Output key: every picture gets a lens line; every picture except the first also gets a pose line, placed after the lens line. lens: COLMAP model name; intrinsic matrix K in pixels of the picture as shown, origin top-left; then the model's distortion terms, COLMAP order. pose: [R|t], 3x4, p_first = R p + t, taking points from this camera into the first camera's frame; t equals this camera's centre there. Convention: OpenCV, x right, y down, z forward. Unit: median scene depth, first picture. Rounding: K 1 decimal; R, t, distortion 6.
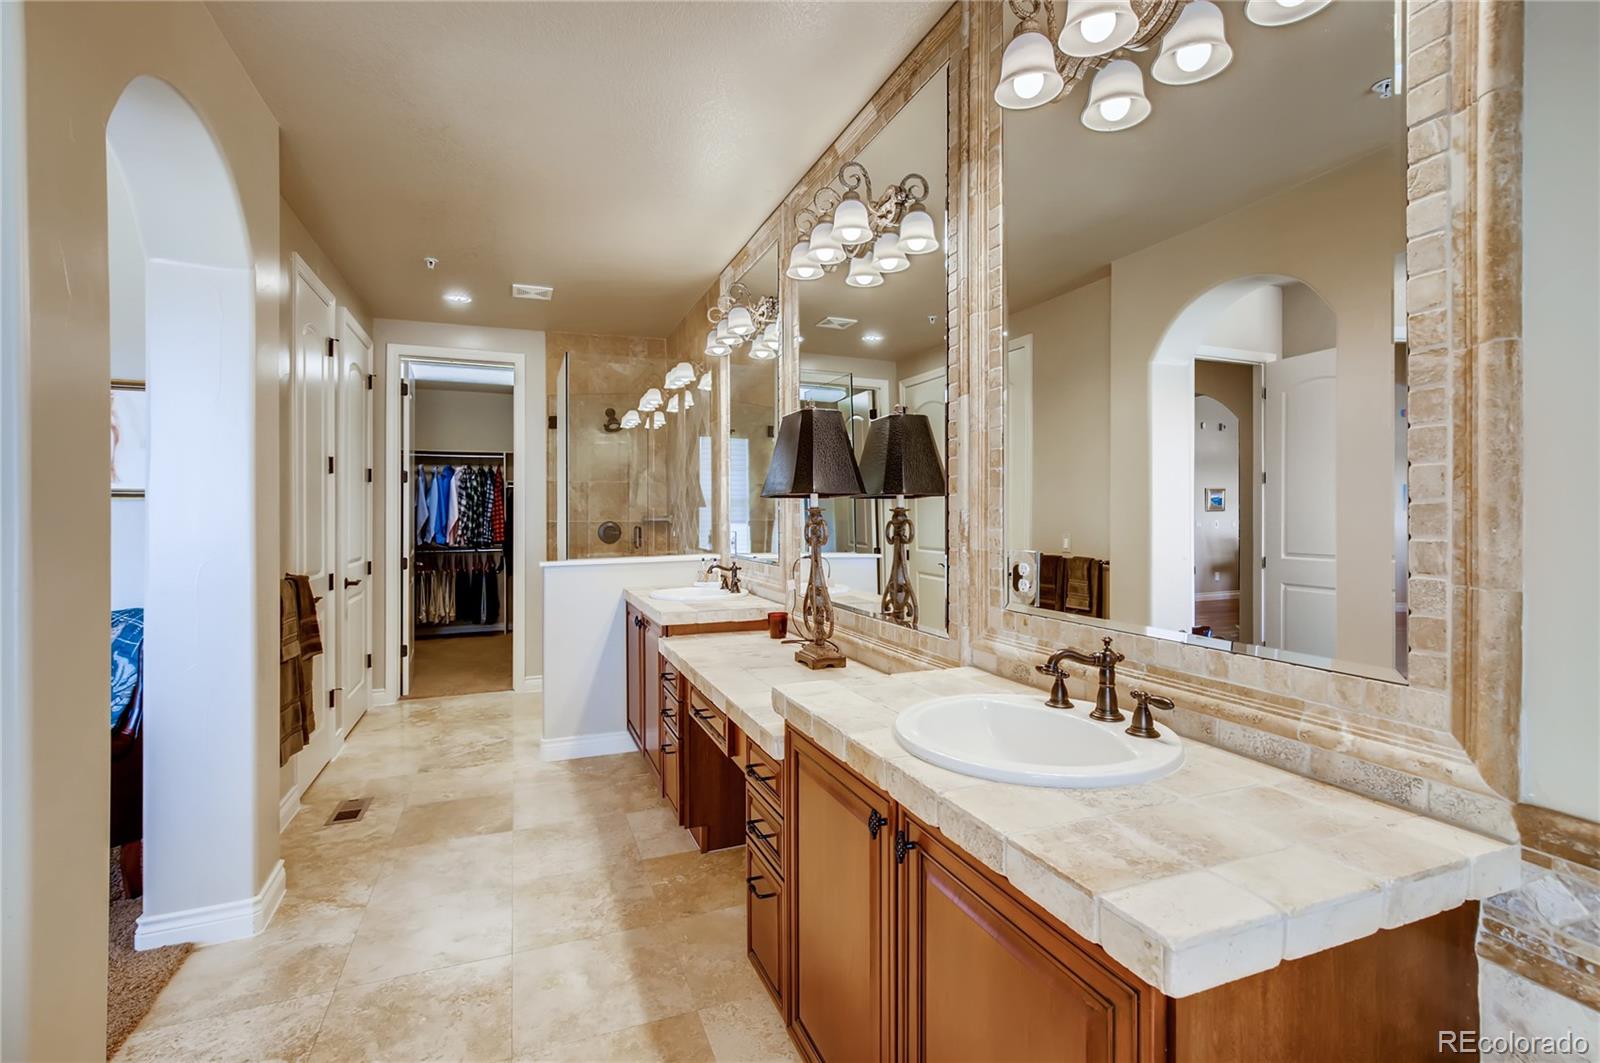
lens RADIAL K [[735.0, 0, 803.6], [0, 735.0, 515.8], [0, 0, 1]] dist [0.001892, 0.002097]
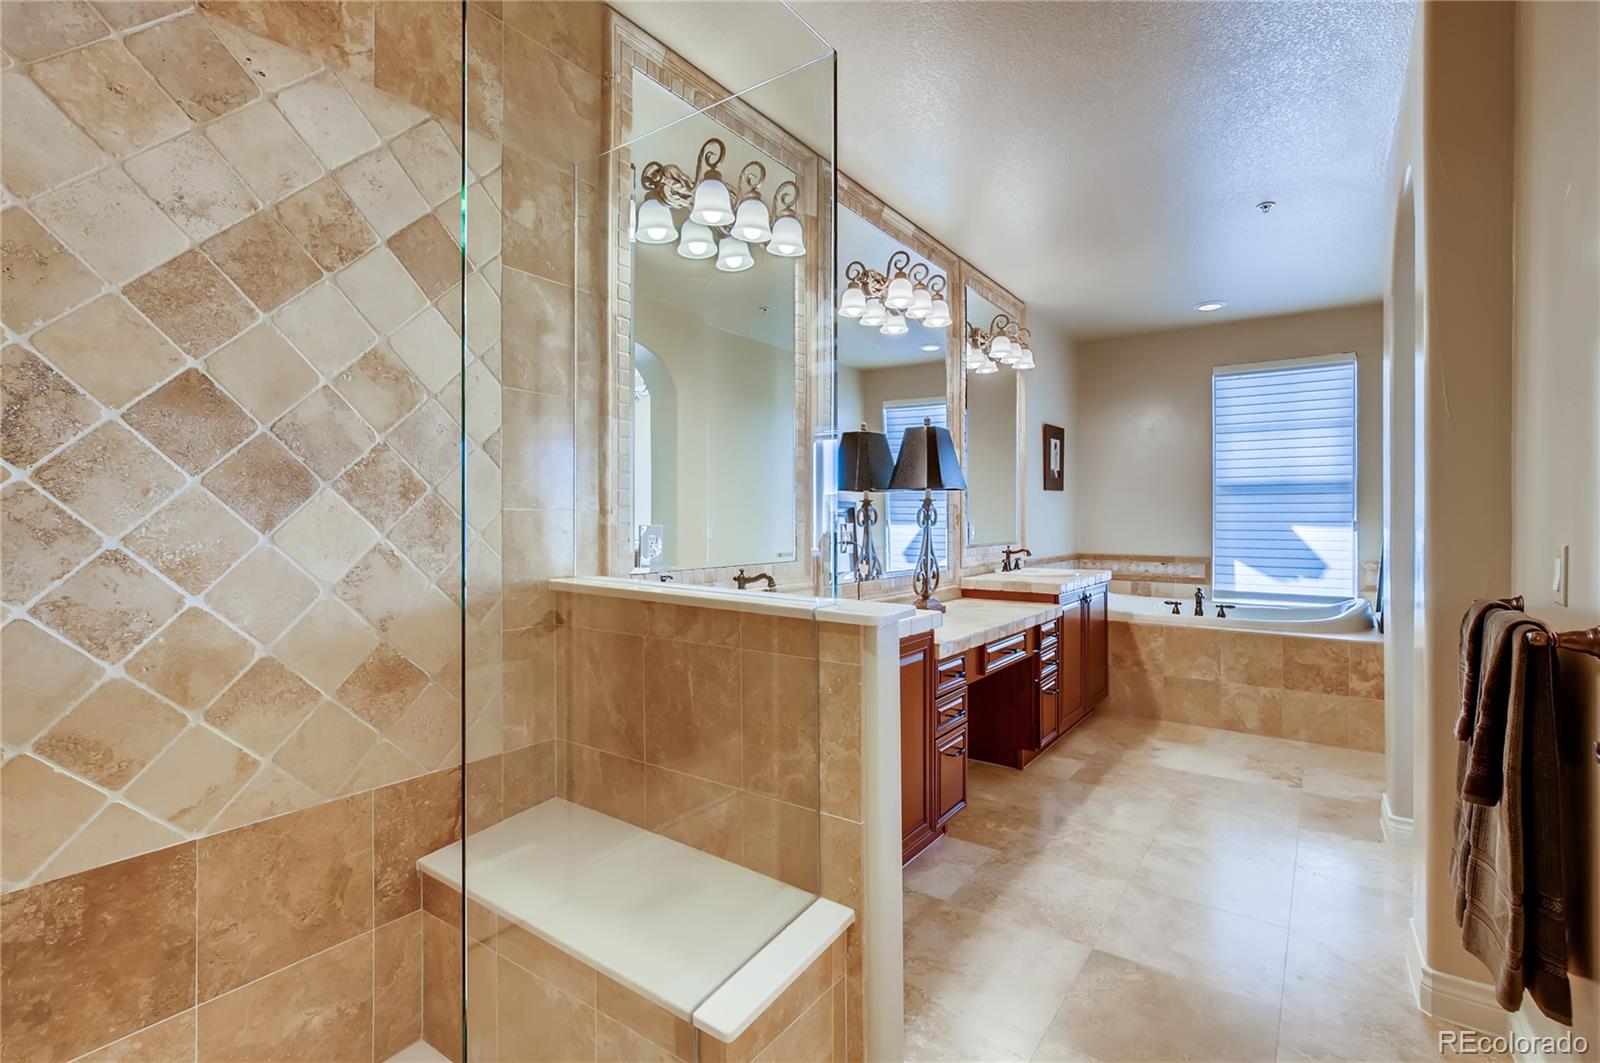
lens RADIAL K [[735.0, 0, 803.6], [0, 735.0, 515.8], [0, 0, 1]] dist [0.001892, 0.002097]
pose [[-0.544615, 0.002150, 0.838684, -0.977070], [-0.001851, 0.999991, -0.003765, 0.024484], [-0.838684, -0.003603, -0.544606, 1.893635]]
